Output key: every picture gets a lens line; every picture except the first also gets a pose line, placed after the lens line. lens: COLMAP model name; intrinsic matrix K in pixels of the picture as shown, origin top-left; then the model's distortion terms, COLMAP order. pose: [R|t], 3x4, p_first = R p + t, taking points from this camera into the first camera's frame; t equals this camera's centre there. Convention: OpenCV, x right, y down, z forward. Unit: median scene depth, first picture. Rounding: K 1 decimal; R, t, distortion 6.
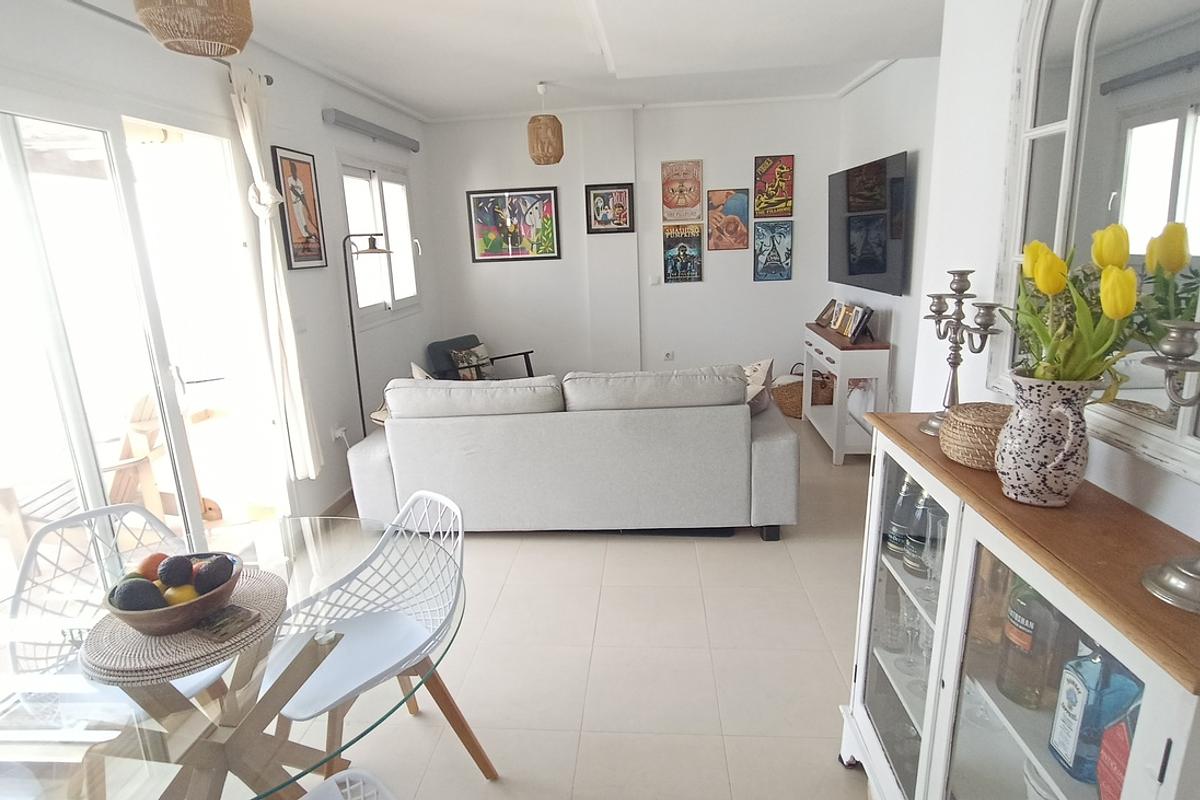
lens RADIAL K [[647.1, 0, 590.3], [0, 647.1, 397.8], [0, 0, 1]] dist [-0.034136, 0.022186]
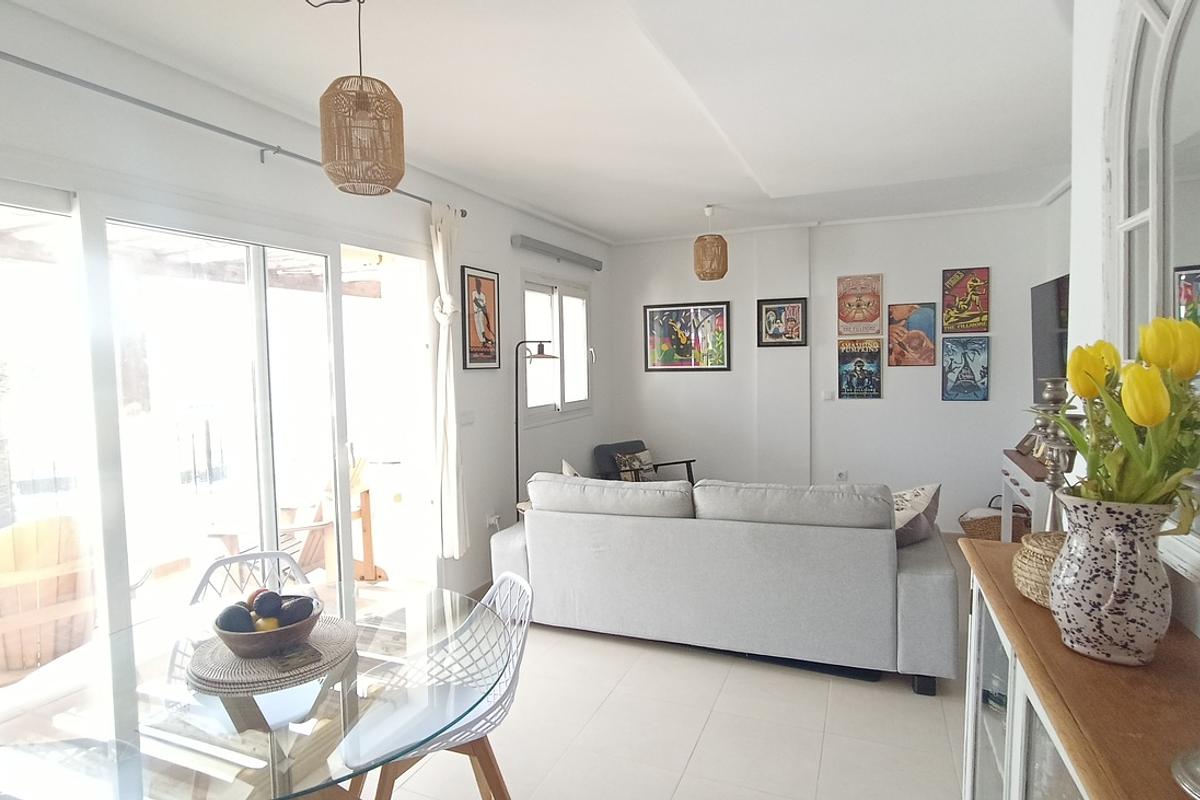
lens RADIAL K [[647.1, 0, 590.3], [0, 647.1, 397.8], [0, 0, 1]] dist [-0.034136, 0.022186]
pose [[0.949693, 0.042324, -0.310310, 0.101399], [-0.095510, 0.982767, -0.158263, 0.010496], [0.298264, 0.179939, 0.937369, 0.000666]]
